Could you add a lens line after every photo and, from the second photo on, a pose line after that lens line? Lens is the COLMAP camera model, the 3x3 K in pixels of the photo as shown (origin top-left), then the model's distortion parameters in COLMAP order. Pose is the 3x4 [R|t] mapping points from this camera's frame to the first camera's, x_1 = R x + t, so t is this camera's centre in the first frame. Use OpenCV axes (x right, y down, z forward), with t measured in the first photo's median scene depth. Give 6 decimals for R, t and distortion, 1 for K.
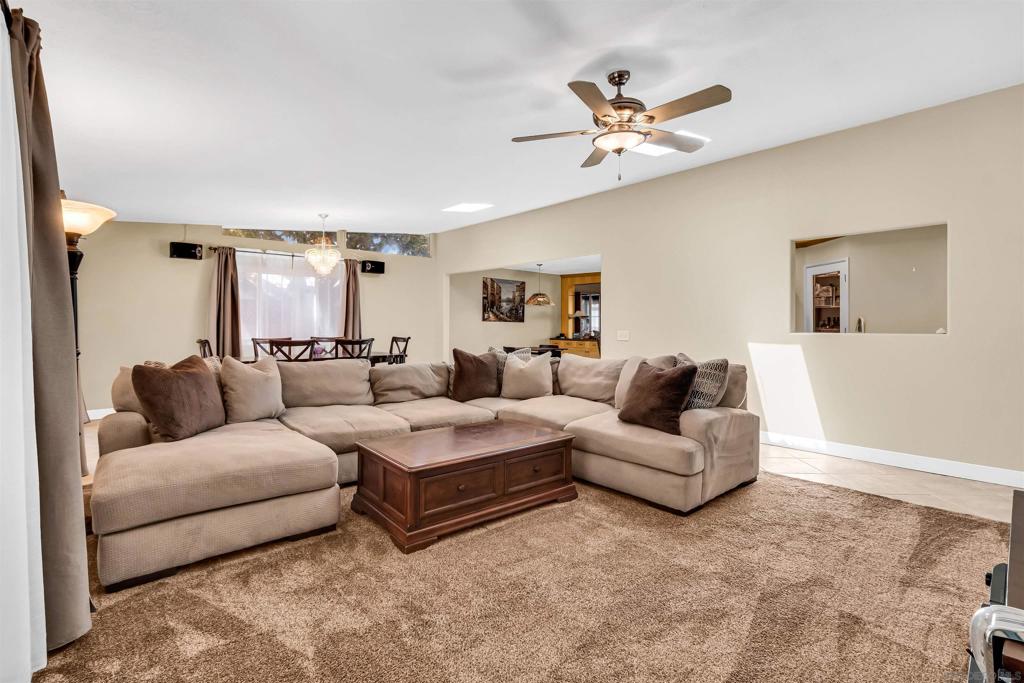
lens RADIAL K [[467.2, 0, 512.5], [0, 467.2, 322.3], [0, 0, 1]] dist [-0.001369, 0.000037]
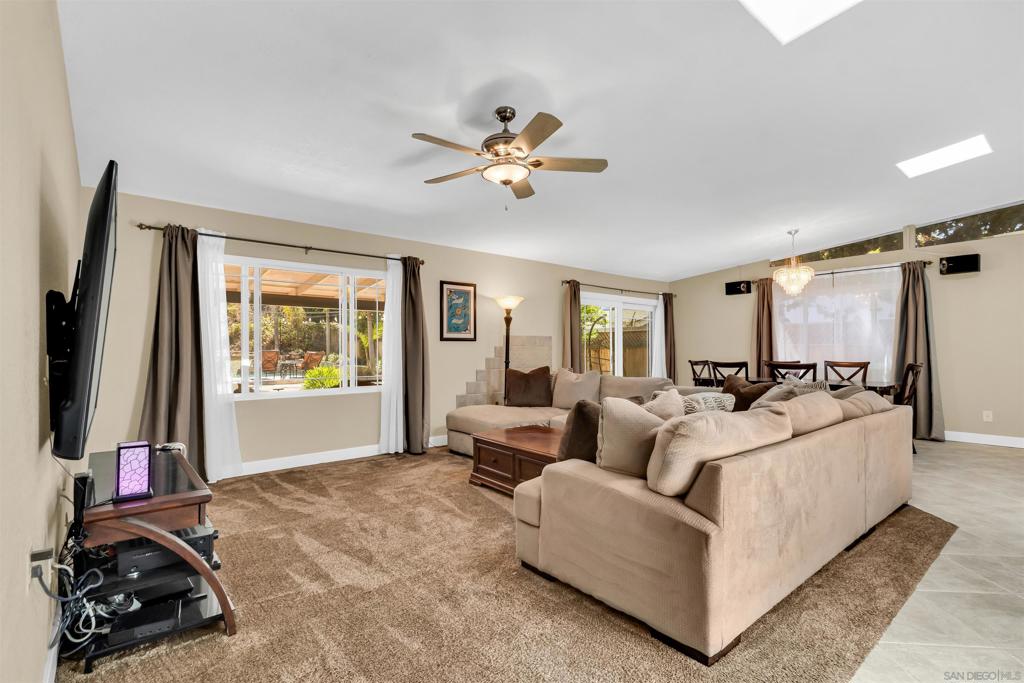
lens RADIAL K [[477.0, 0, 512.2], [0, 477.0, 333.8], [0, 0, 1]] dist [-0.001522, -0.000389]
pose [[-0.032279, -0.039458, -0.998700, 0.572181], [0.011198, 0.999143, -0.039837, 0.010025], [0.999416, -0.012470, -0.031810, 0.458806]]
